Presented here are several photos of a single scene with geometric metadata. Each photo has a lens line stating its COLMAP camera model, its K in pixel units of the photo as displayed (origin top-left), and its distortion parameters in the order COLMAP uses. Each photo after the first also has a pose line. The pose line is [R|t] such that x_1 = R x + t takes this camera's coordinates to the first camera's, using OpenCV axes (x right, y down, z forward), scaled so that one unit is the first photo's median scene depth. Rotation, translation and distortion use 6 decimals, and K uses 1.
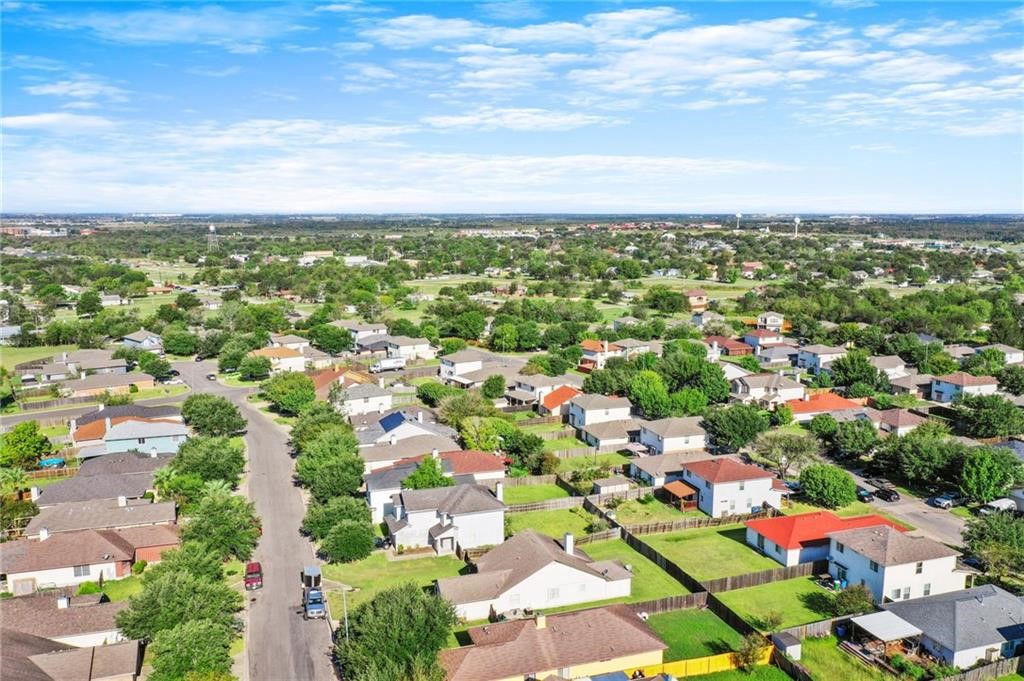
lens RADIAL K [[818.1, 0, 512.0], [0, 818.1, 340.5], [0, 0, 1]] dist [-0.002004, 0.001514]
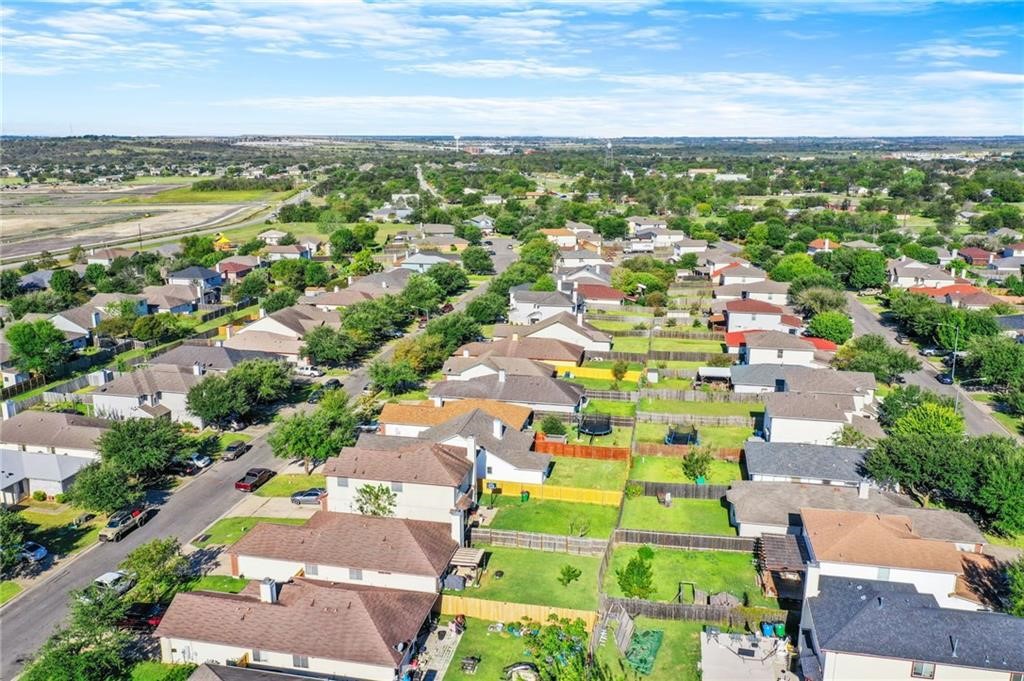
lens RADIAL K [[818.1, 0, 512.0], [0, 818.1, 340.5], [0, 0, 1]] dist [-0.002004, 0.001514]
pose [[0.873338, 0.116210, -0.473049, 0.137192], [-0.072466, 0.991315, 0.109741, 0.022277], [0.481694, -0.061561, 0.874175, -0.095026]]
